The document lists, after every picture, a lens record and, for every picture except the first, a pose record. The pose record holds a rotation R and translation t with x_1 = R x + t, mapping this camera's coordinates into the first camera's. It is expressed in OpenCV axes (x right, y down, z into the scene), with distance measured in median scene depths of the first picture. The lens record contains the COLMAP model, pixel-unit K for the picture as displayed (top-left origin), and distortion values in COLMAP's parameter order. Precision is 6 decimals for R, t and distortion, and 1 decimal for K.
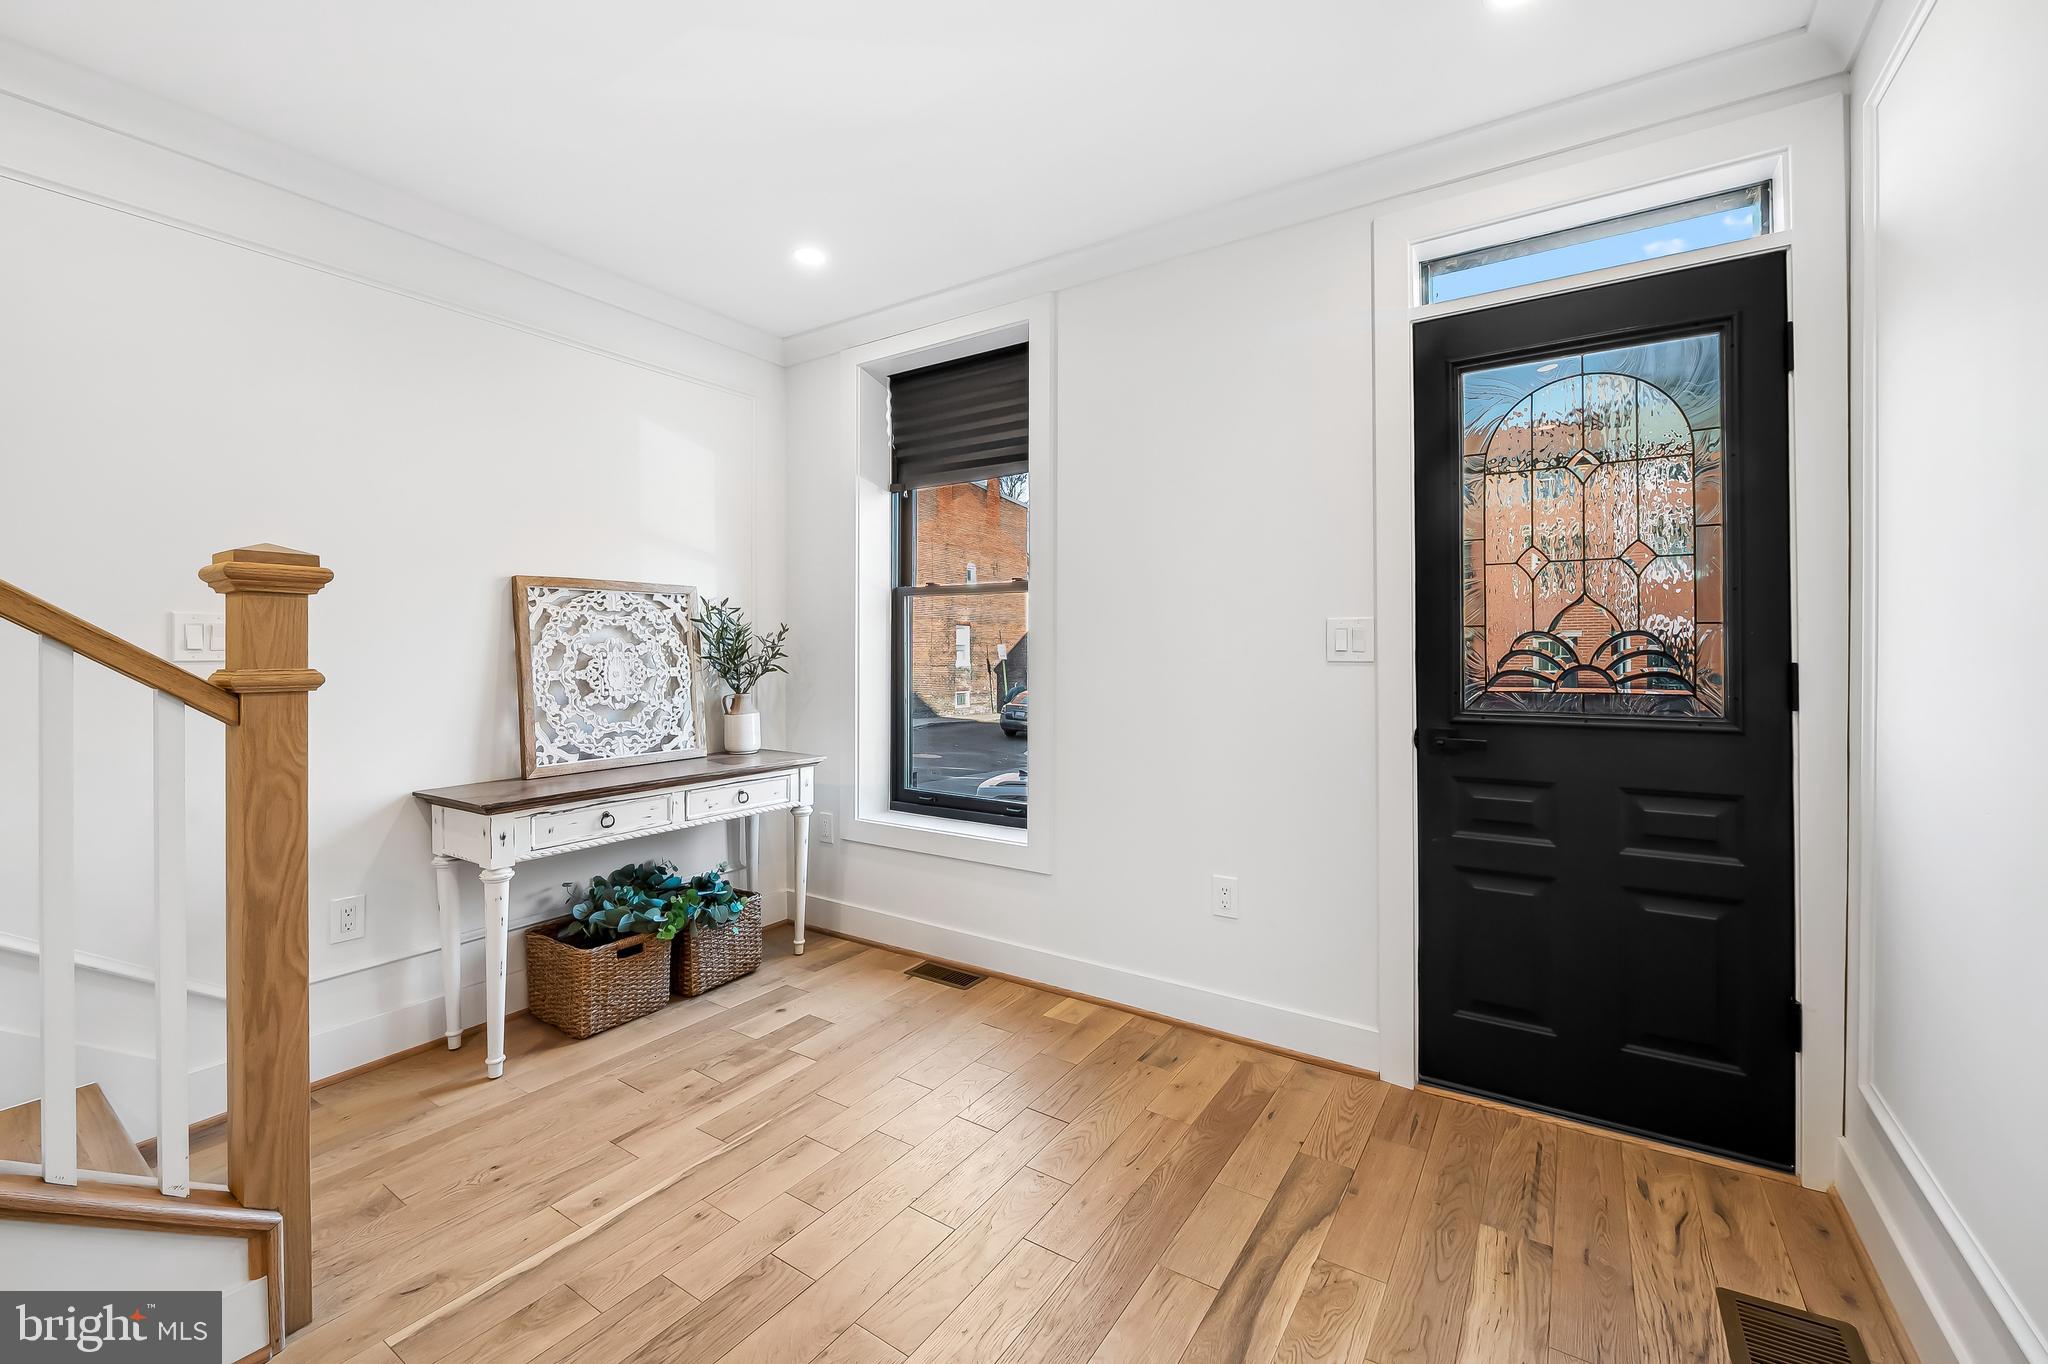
lens RADIAL K [[823.8, 0, 1034.5], [0, 823.8, 655.6], [0, 0, 1]] dist [-0.010876, 0.000164]
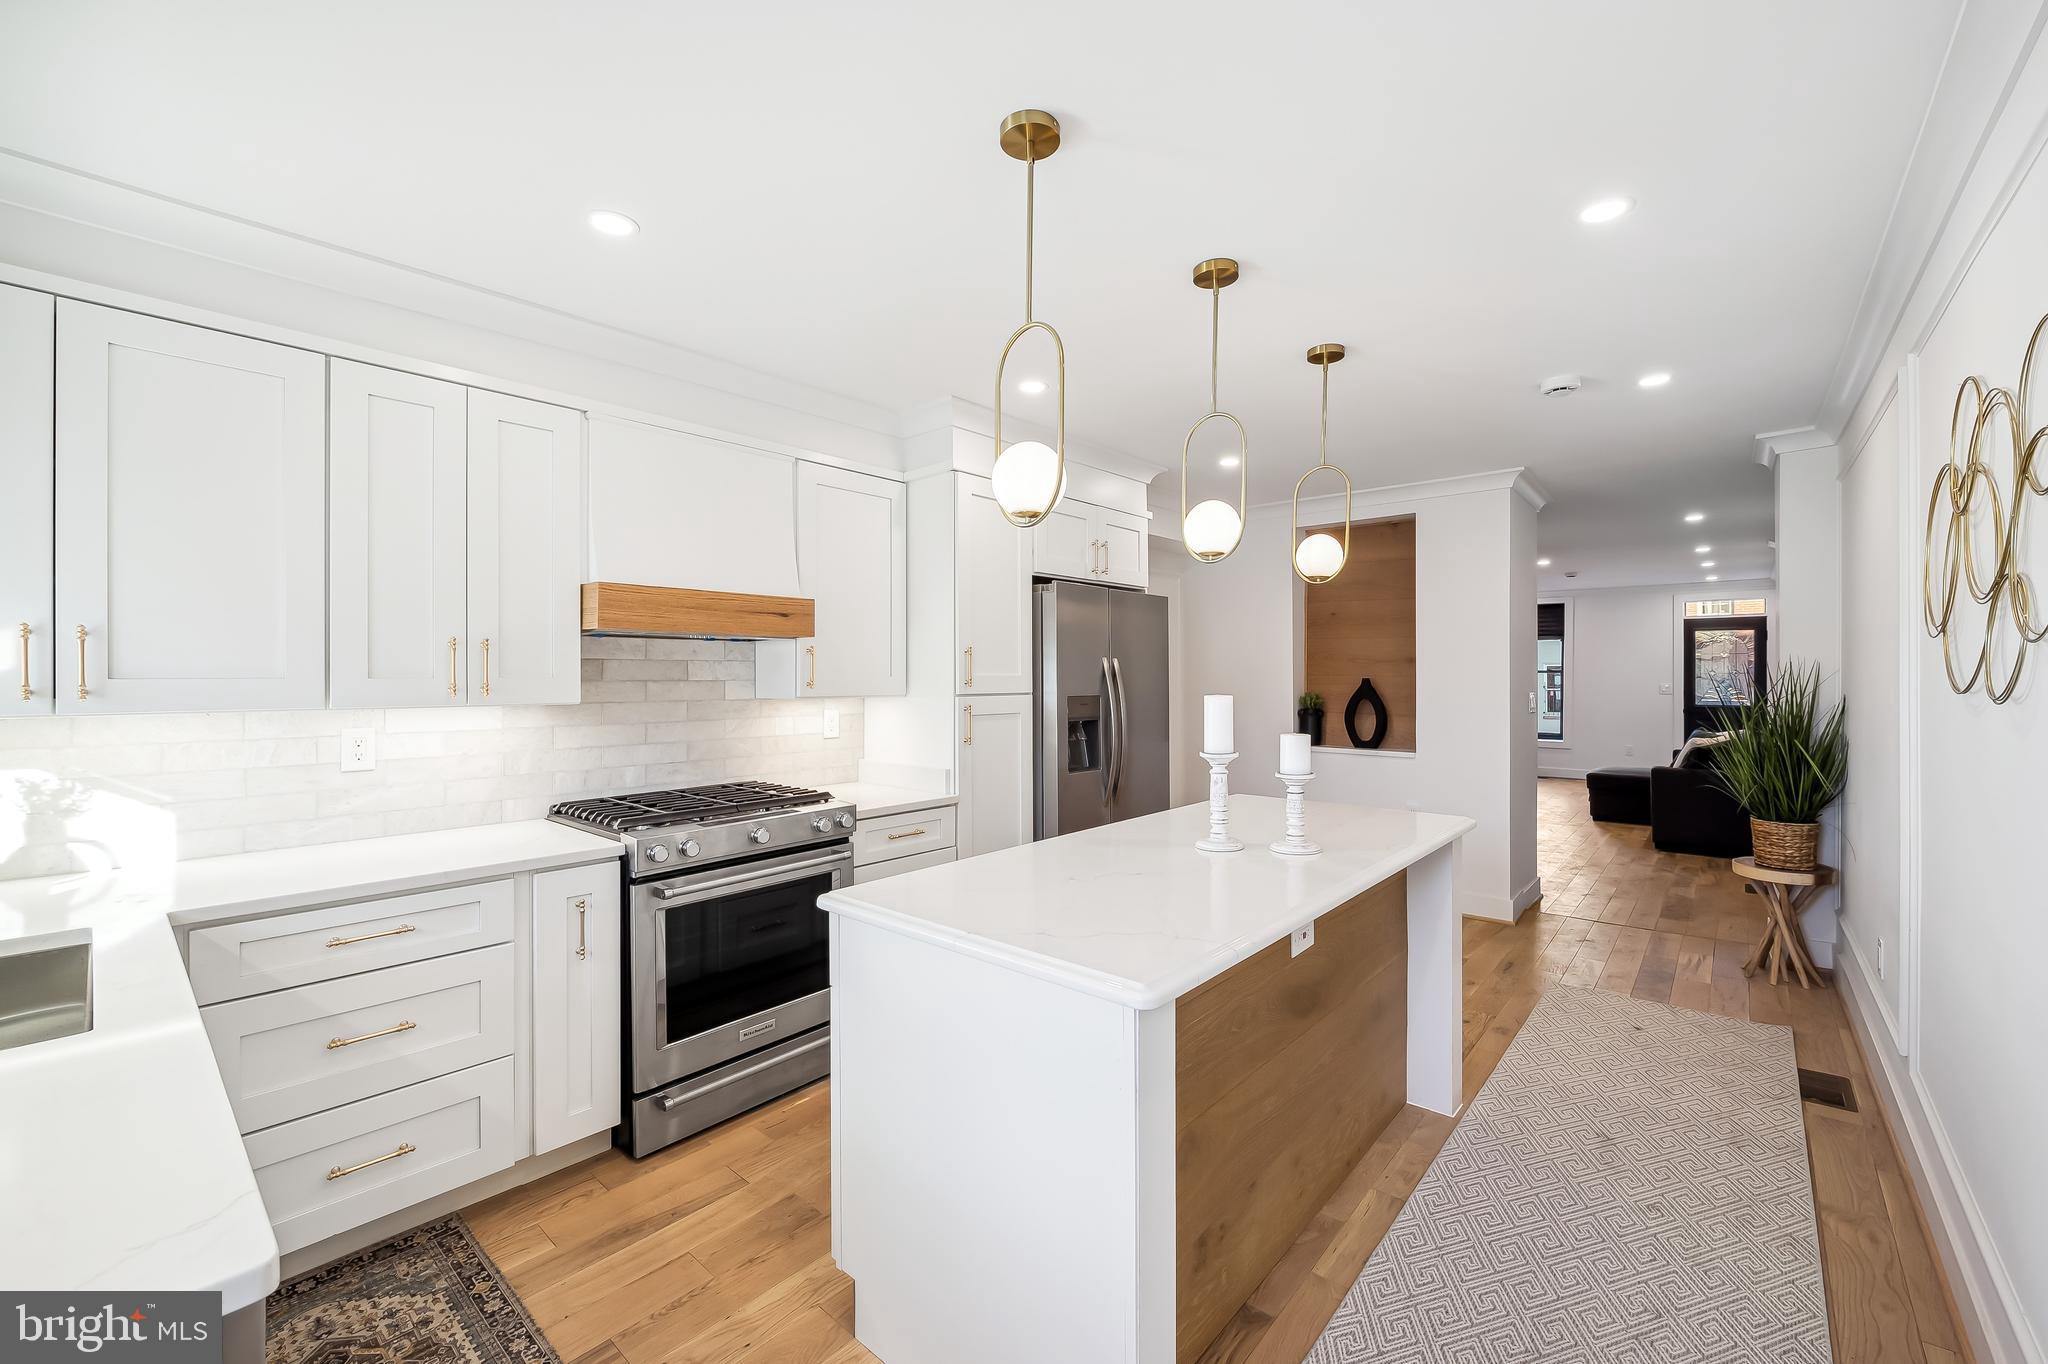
lens RADIAL K [[823.8, 0, 1017.5], [0, 823.8, 675.7], [0, 0, 1]] dist [-0.010876, 0.000164]
pose [[0.989540, 0.003440, -0.144215, -2.154980], [-0.003638, 0.999993, -0.001114, -0.064813], [0.144210, 0.001627, 0.989546, -3.410901]]
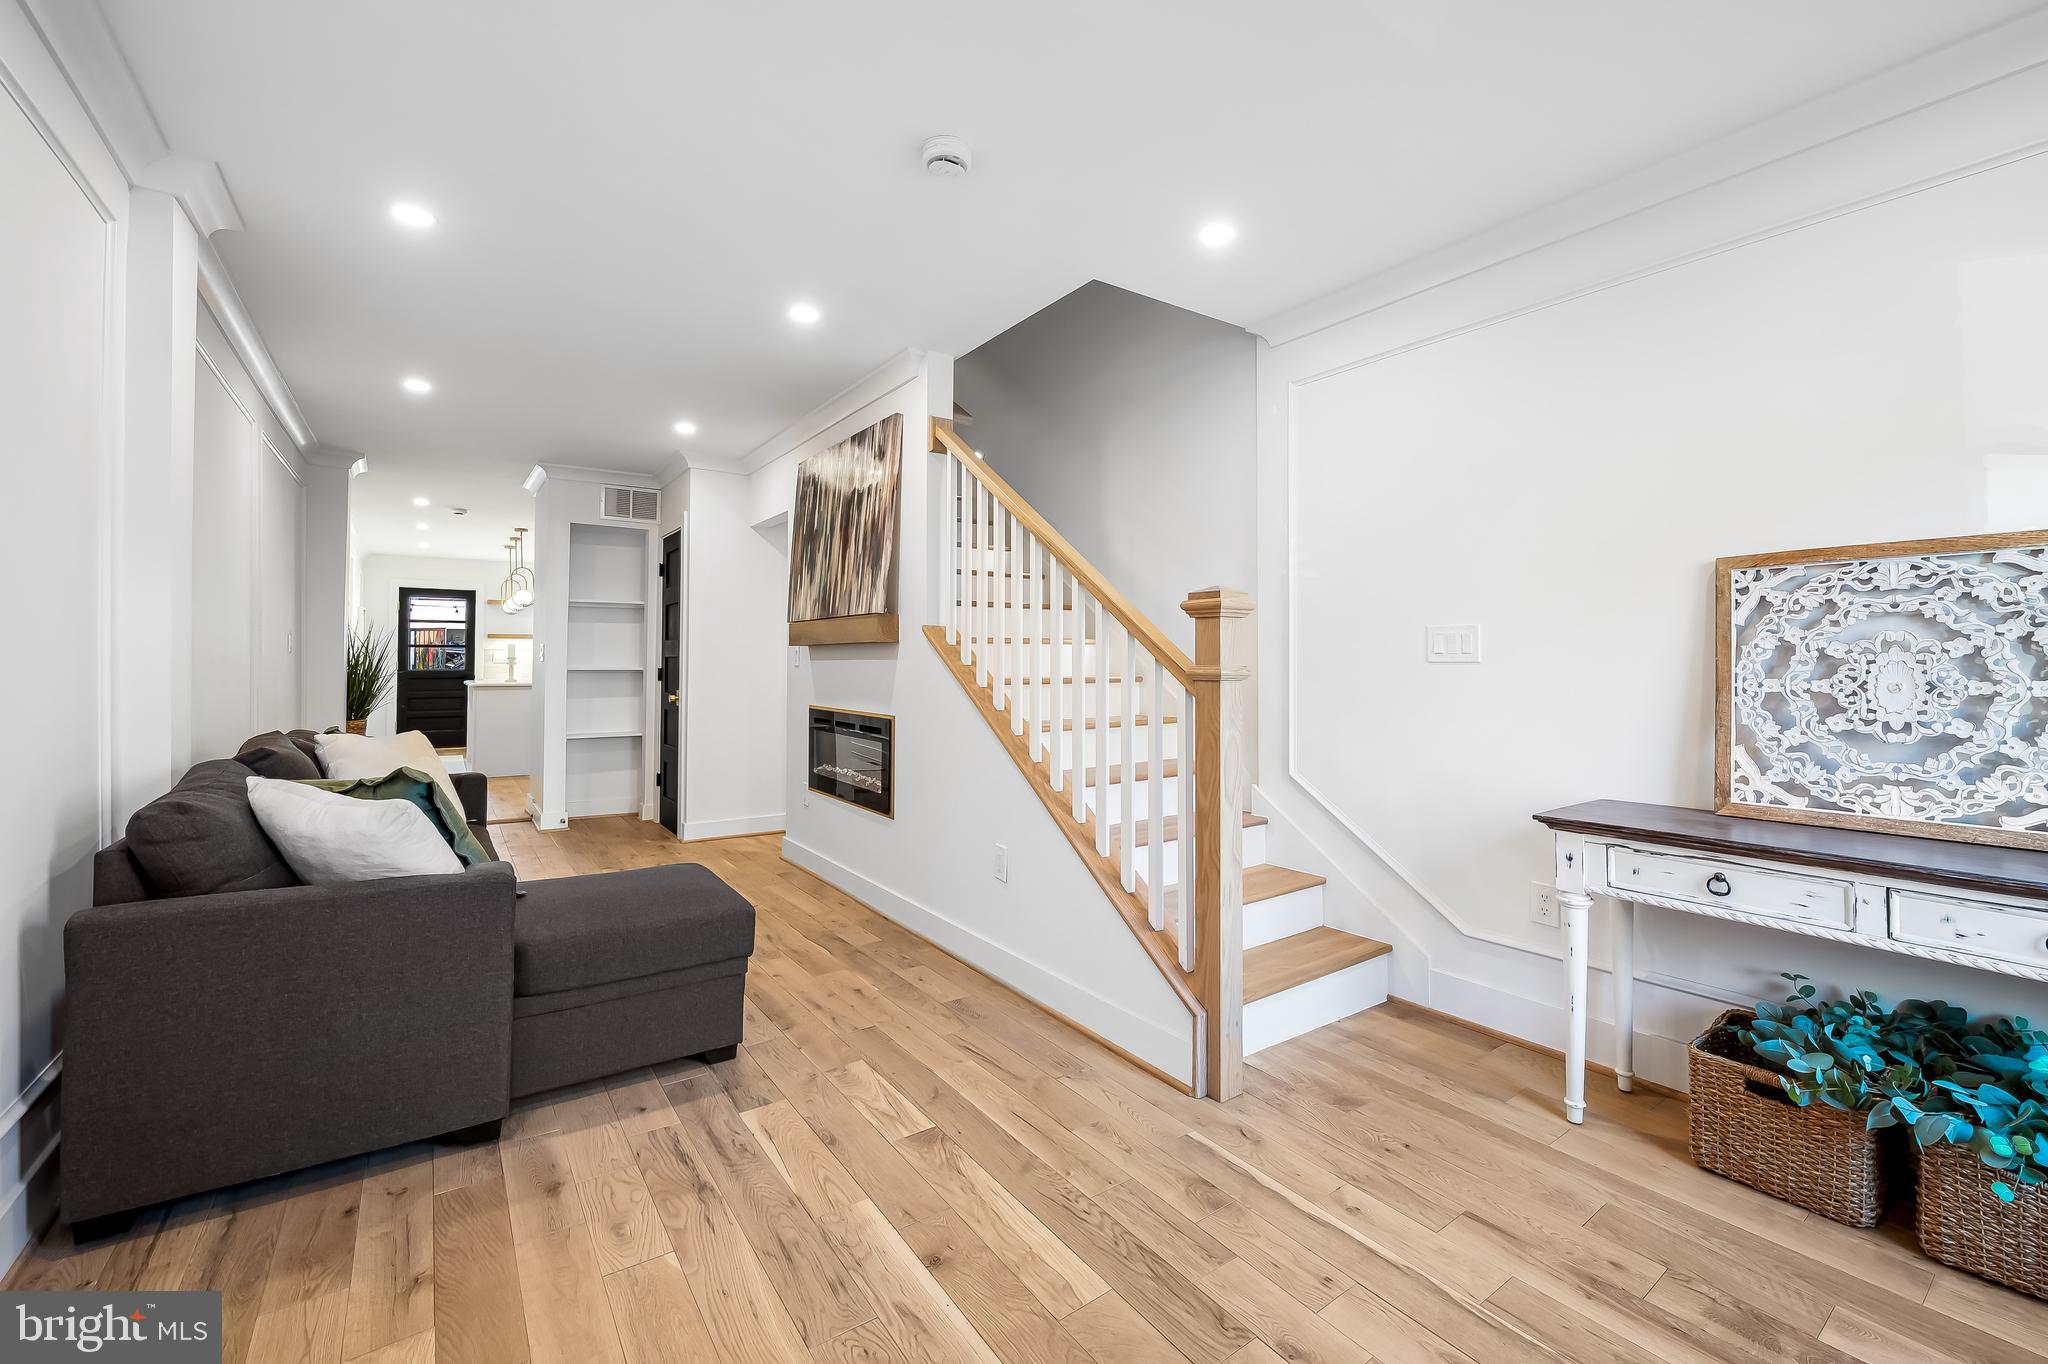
lens RADIAL K [[823.8, 0, 1017.6], [0, 823.8, 647.7], [0, 0, 1]] dist [-0.010876, 0.000164]
pose [[-0.359087, -0.013145, -0.933211, 0.349755], [-0.004236, 0.999913, -0.012455, 0.002383], [0.933294, -0.000520, -0.359112, 0.630872]]
